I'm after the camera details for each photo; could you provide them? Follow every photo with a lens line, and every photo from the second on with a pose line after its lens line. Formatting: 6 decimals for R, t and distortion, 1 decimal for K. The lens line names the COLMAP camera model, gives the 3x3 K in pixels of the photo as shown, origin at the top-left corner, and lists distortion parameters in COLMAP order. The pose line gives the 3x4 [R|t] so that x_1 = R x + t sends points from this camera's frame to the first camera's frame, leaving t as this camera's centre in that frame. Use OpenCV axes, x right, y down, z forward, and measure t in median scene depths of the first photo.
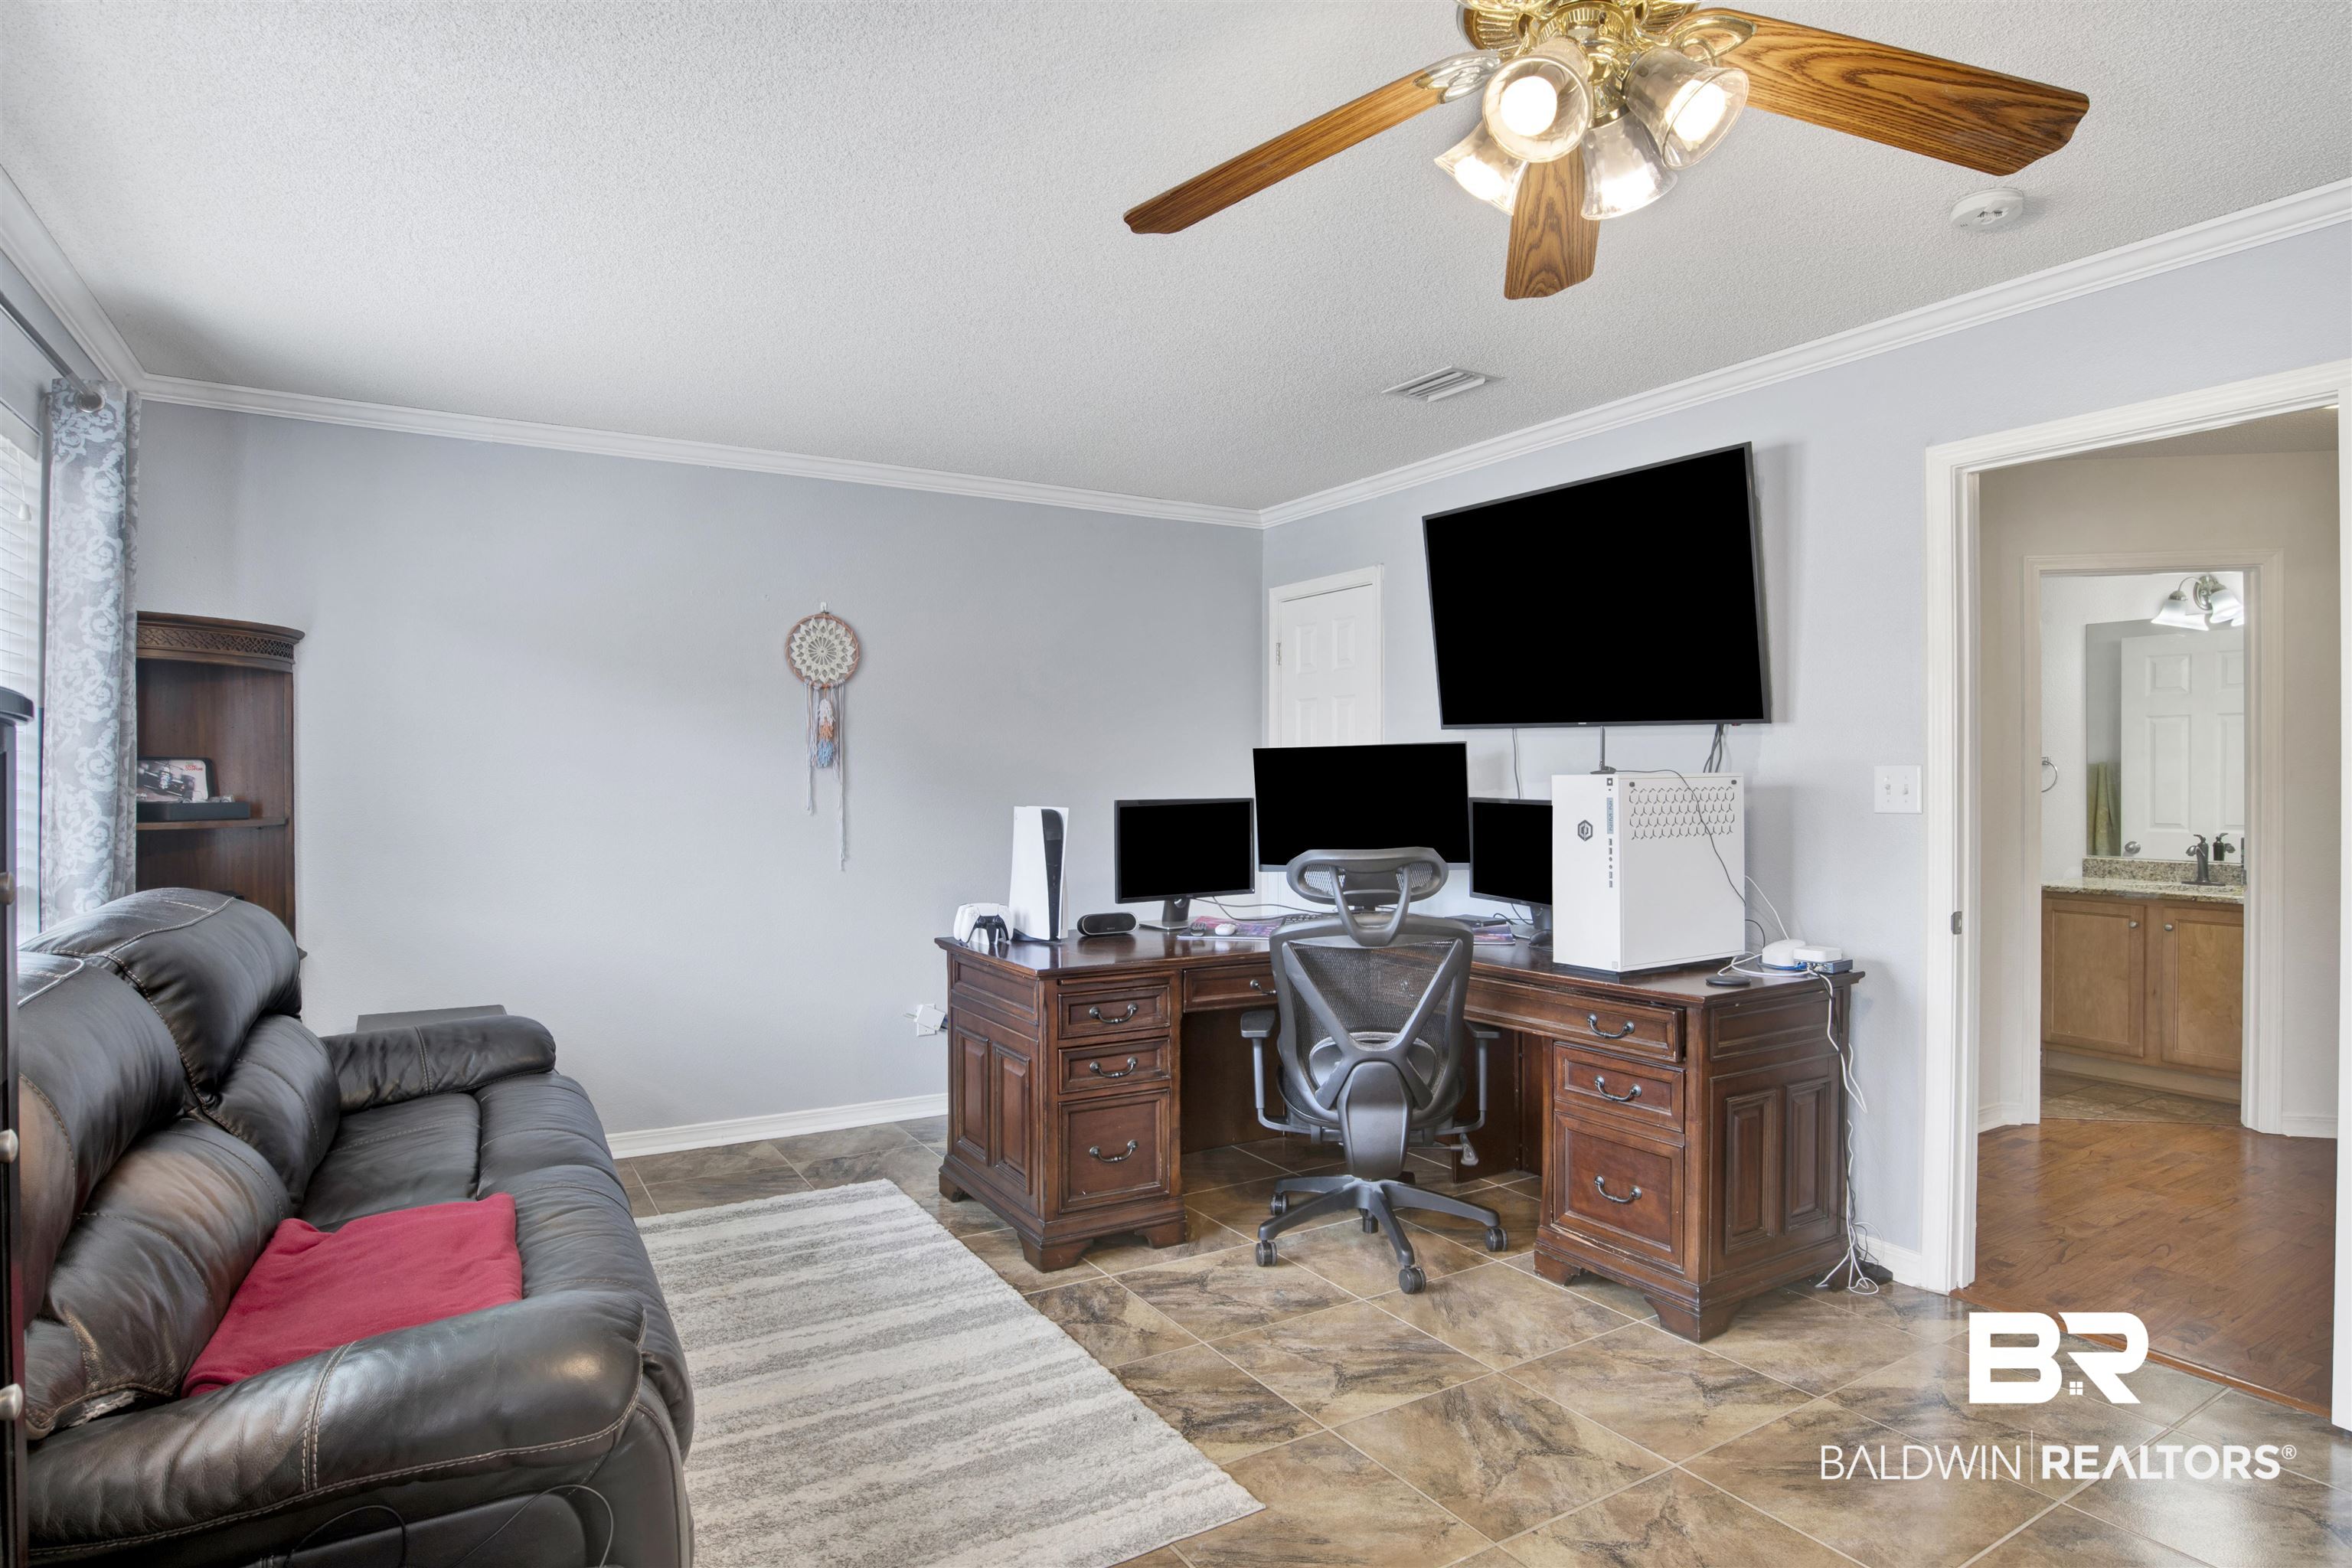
lens RADIAL K [[1286.4, 0, 1185.2], [0, 1286.4, 773.2], [0, 0, 1]] dist [-0.055942, 0.015955]
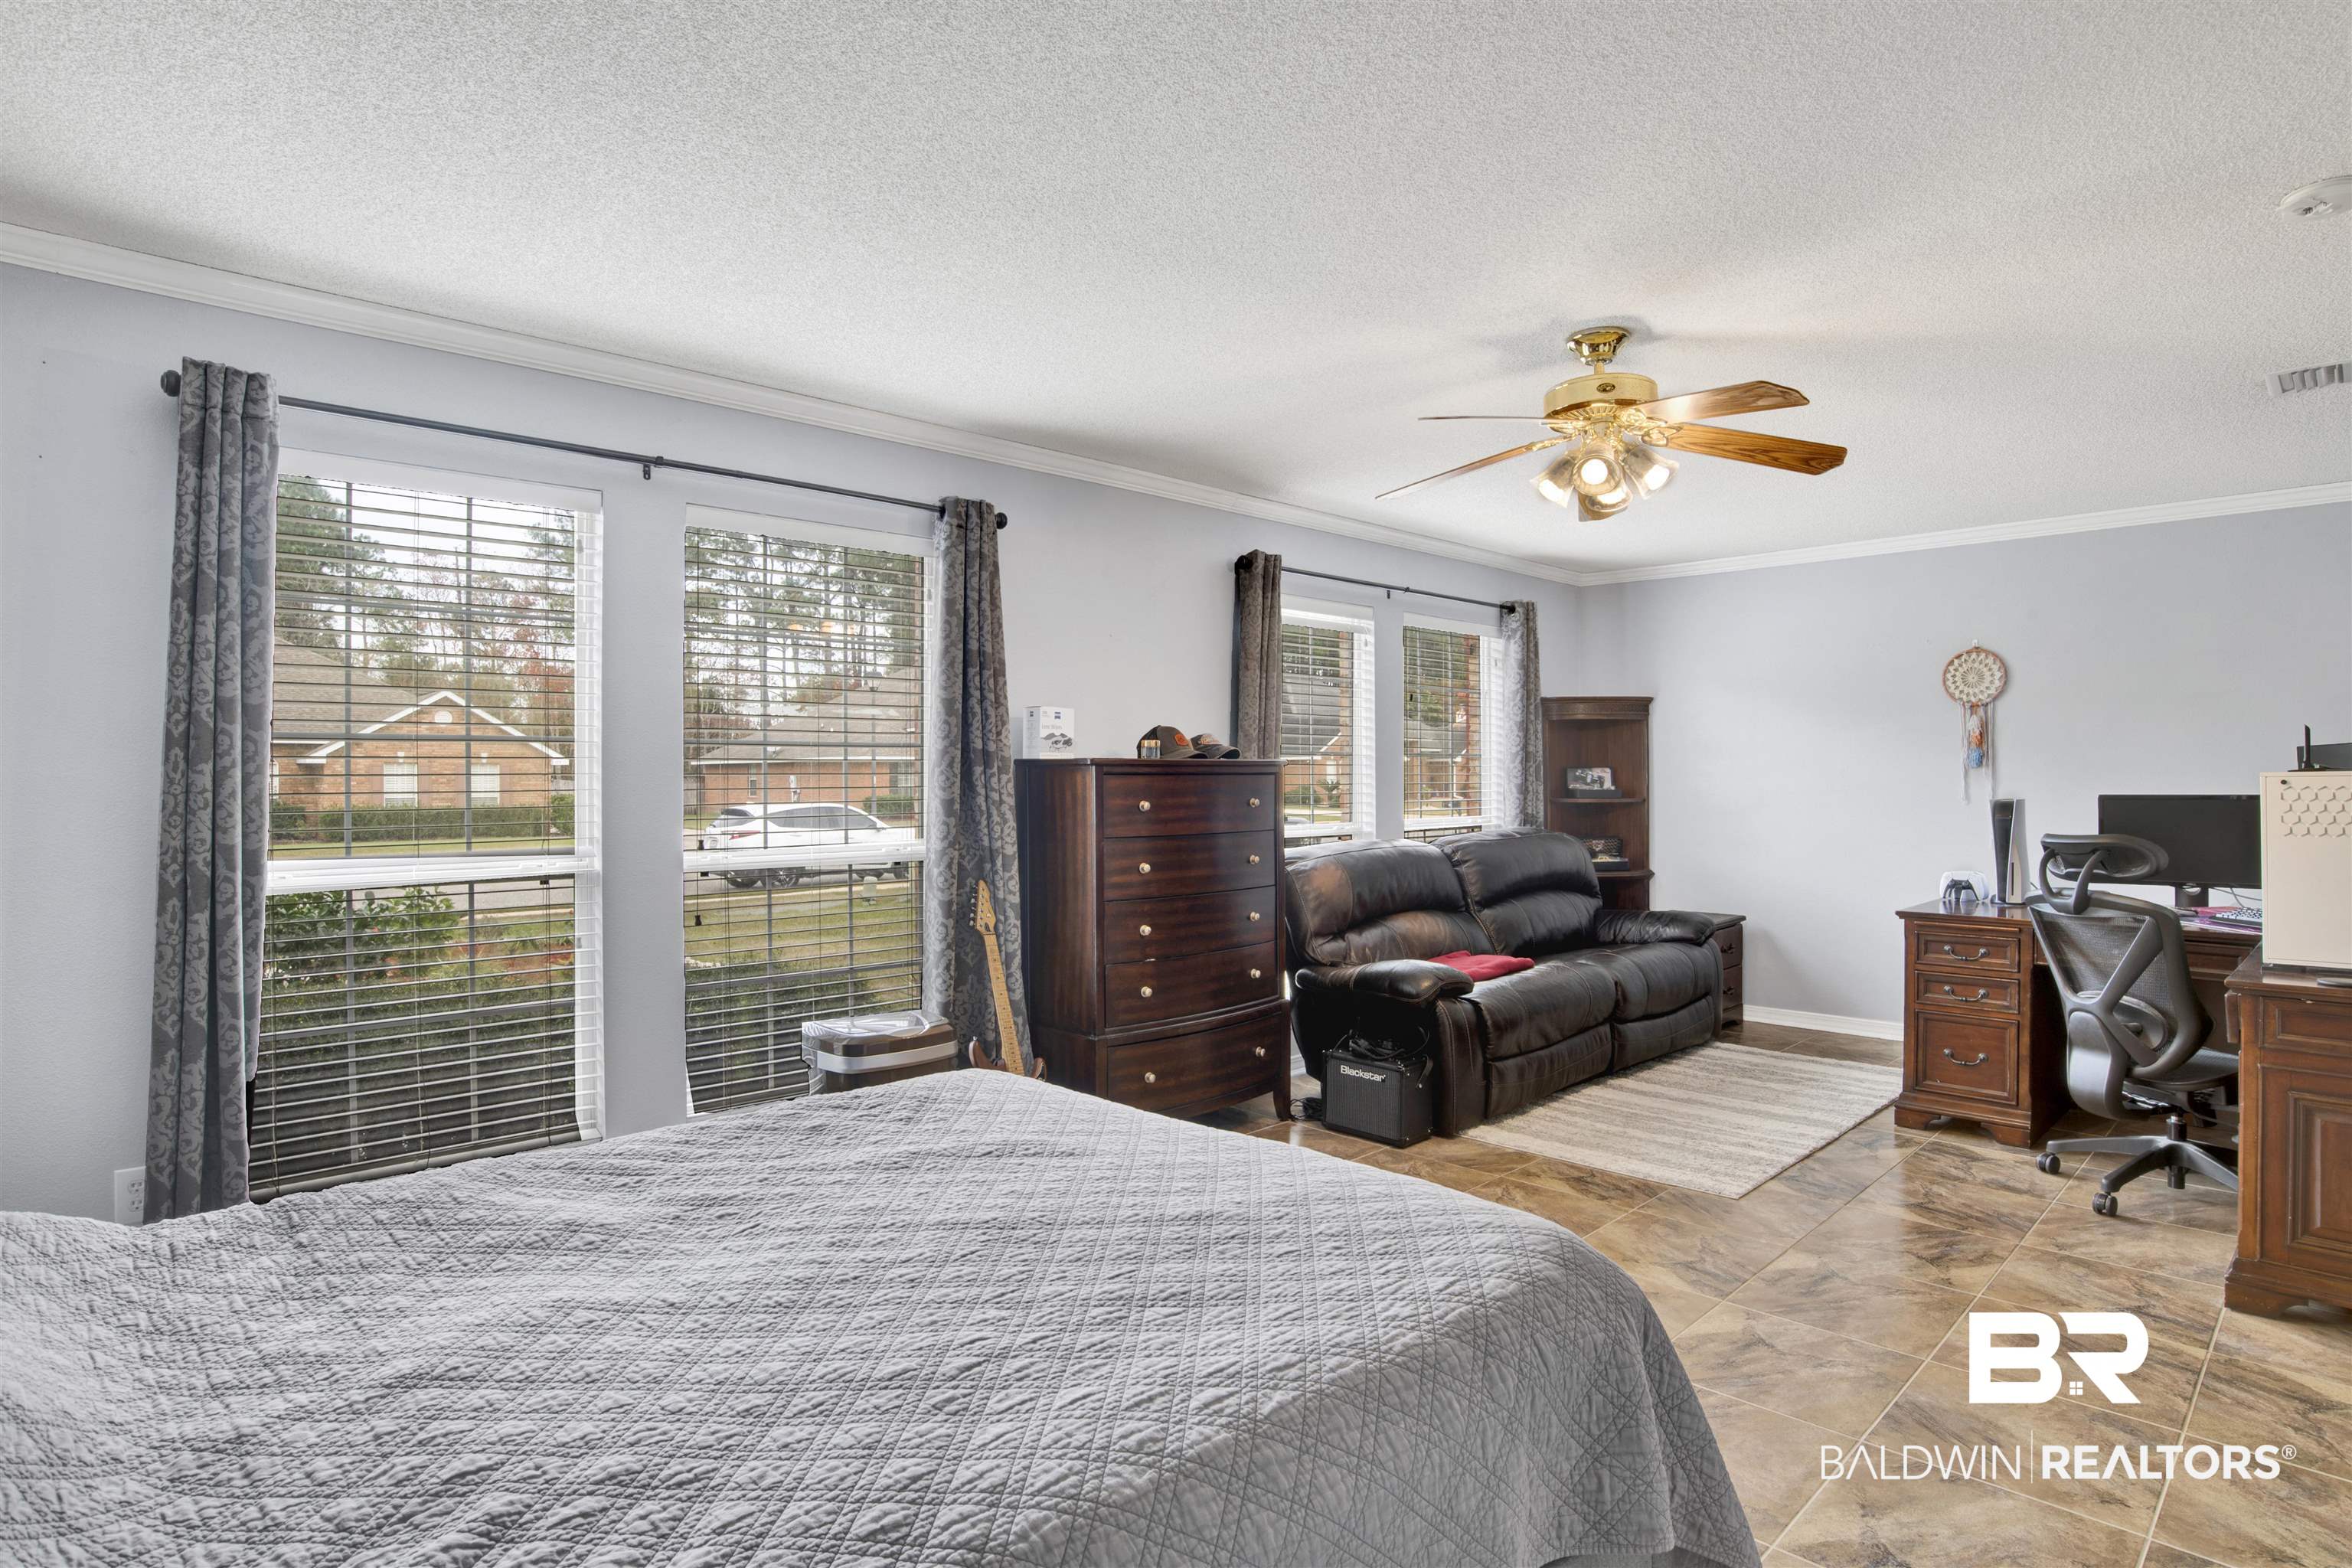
lens RADIAL K [[1242.5, 0, 1167.8], [0, 1242.5, 778.5], [0, 0, 1]] dist [-0.063601, 0.017888]
pose [[0.194237, -0.001311, -0.980954, 1.085297], [0.004342, 0.999990, -0.000477, 0.005067], [0.980945, -0.004167, 0.194241, -0.053049]]
